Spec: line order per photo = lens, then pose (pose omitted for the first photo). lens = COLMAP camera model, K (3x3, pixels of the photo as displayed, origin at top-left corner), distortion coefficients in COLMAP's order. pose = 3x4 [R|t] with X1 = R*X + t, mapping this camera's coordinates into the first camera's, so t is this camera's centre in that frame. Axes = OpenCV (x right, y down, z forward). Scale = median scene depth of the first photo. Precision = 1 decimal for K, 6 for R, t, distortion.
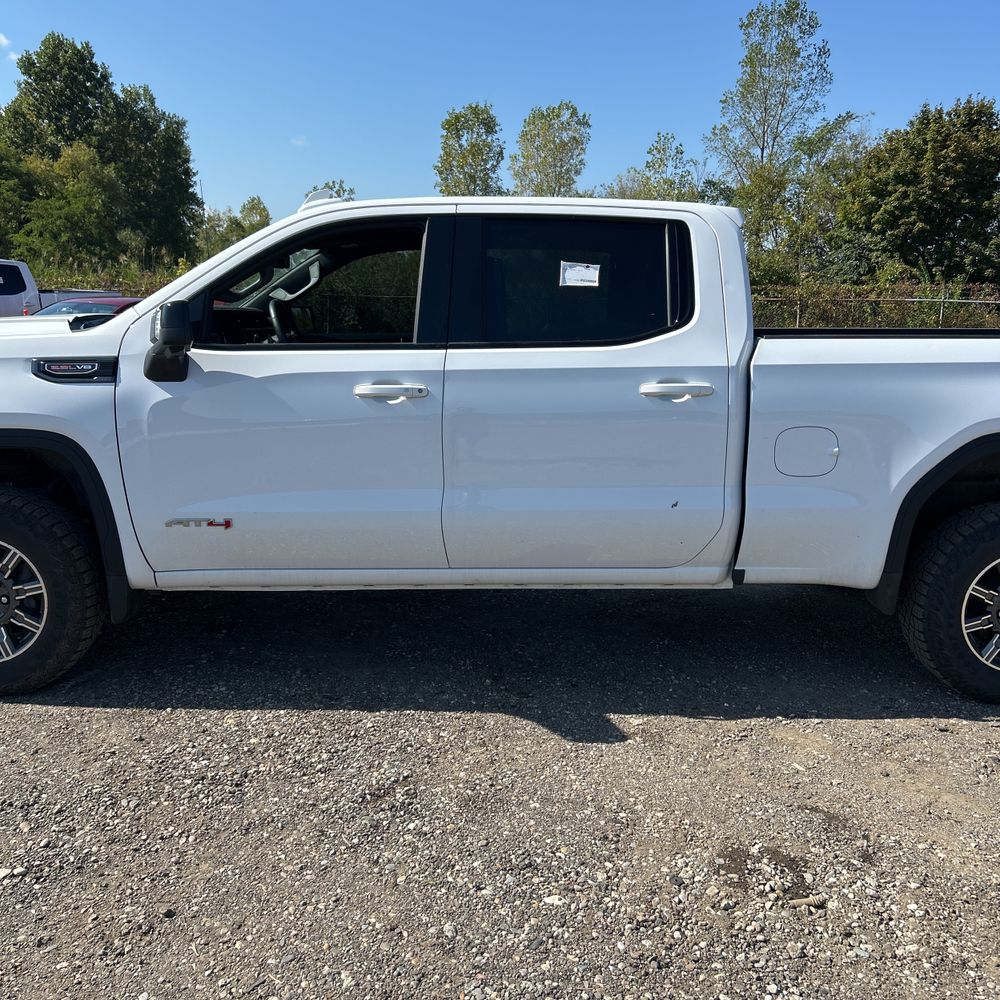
lens RADIAL K [[1011.7, 0, 511.9], [0, 1011.7, 500.8], [0, 0, 1]] dist [0.016426, 0.000000]
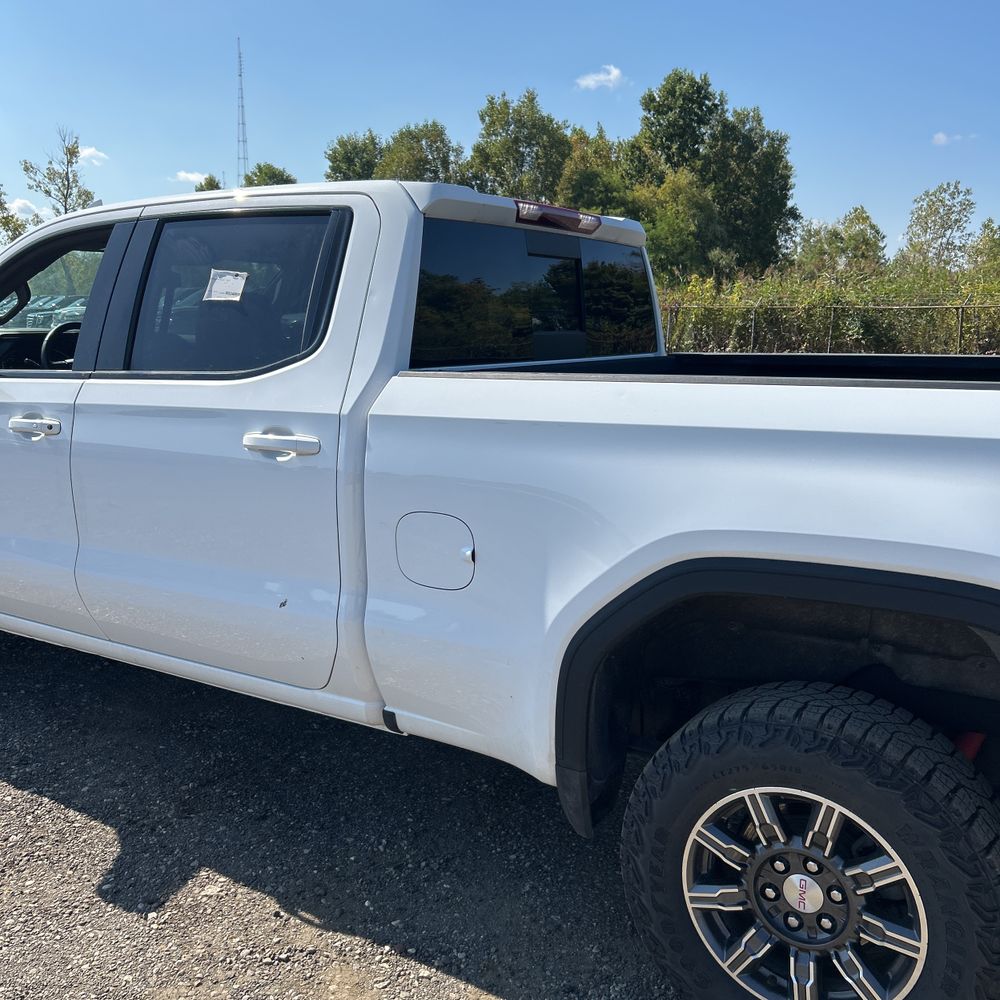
lens RADIAL K [[1011.7, 0, 486.9], [0, 1011.7, 490.2], [0, 0, 1]] dist [0.016426, 0.000000]
pose [[0.823299, 0.083444, -0.561441, 0.649085], [-0.096225, 0.995336, 0.006826, -0.090514], [0.559392, 0.048405, 0.827489, 0.466661]]
